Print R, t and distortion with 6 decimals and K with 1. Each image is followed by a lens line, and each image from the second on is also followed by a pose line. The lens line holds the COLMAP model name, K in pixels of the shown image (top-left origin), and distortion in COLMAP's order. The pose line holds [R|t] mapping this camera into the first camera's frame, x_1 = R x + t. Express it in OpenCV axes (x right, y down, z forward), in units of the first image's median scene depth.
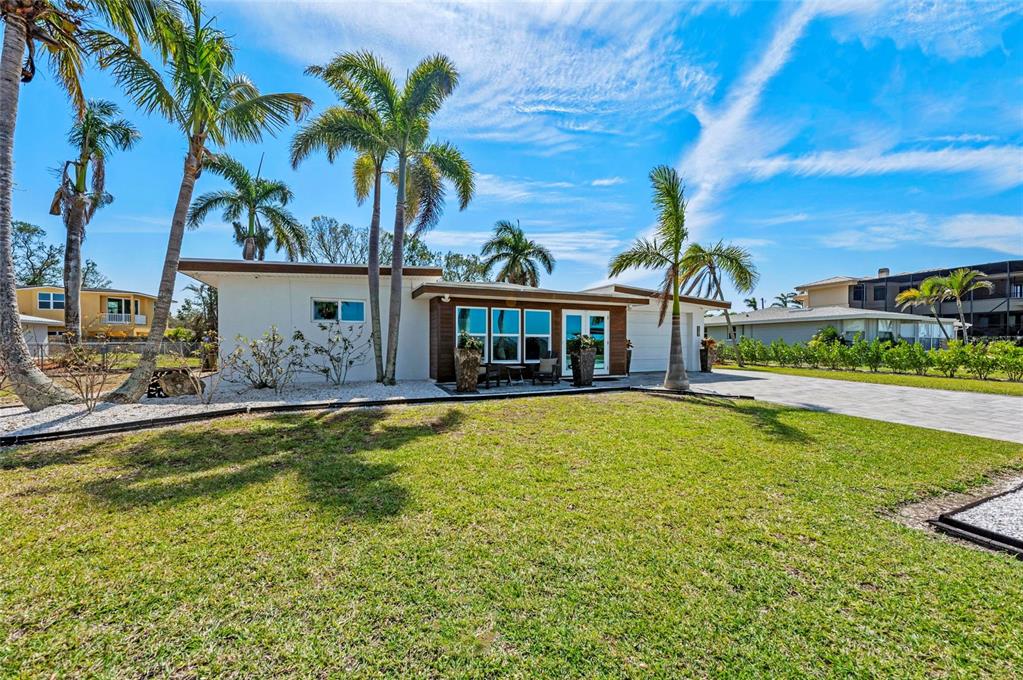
lens RADIAL K [[400.9, 0, 522.1], [0, 400.9, 346.4], [0, 0, 1]] dist [0.013377, -0.005166]
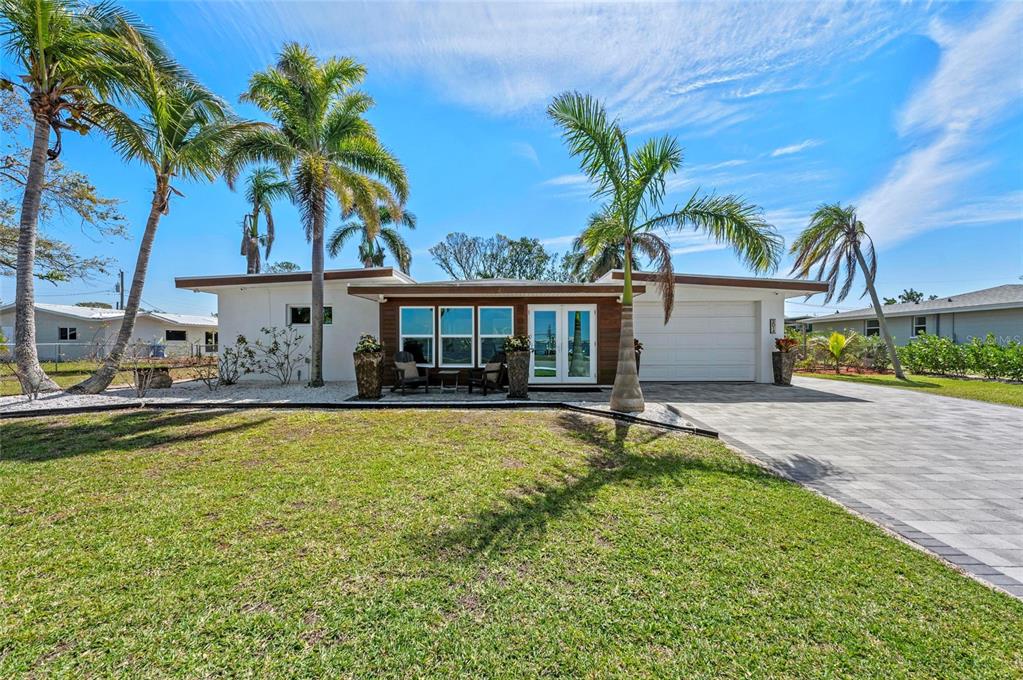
lens RADIAL K [[388.2, 0, 506.1], [0, 388.2, 342.8], [0, 0, 1]] dist [0.007053, -0.003872]
pose [[0.903876, -0.003535, -0.427780, 0.172963], [0.001229, 0.999983, -0.005666, -0.003131], [0.427792, 0.004596, 0.903865, 0.103894]]
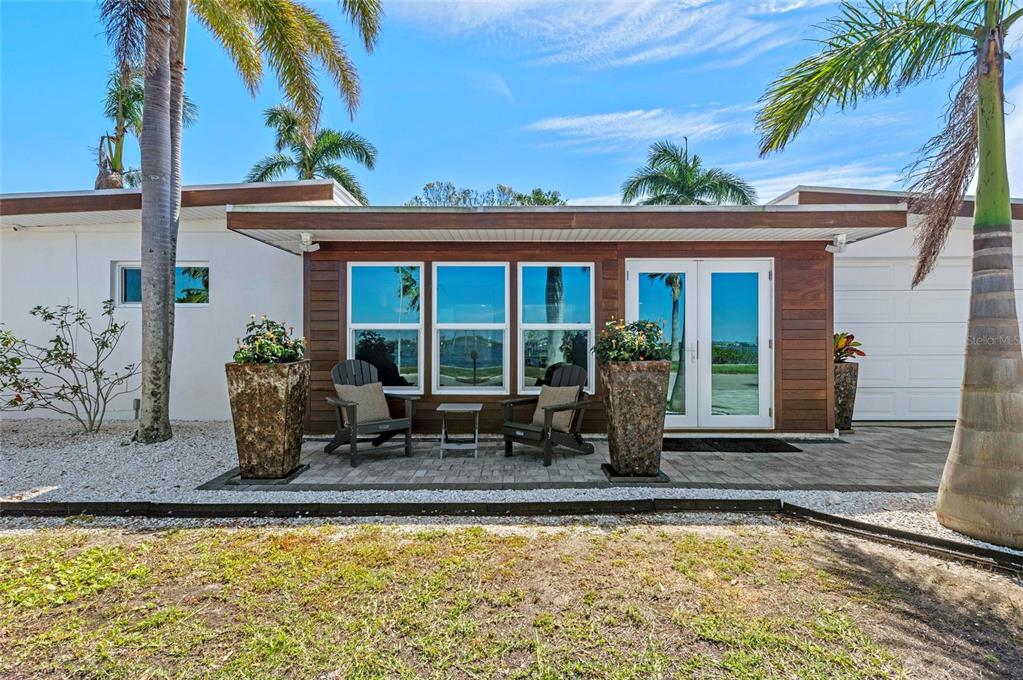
lens RADIAL K [[527.2, 0, 507.7], [0, 527.2, 343.5], [0, 0, 1]] dist [0.012147, -0.000154]
pose [[0.909218, -0.004149, -0.416299, 0.088796], [0.000696, 0.999964, -0.008447, -0.002249], [0.416319, 0.007390, 0.909189, 0.207204]]
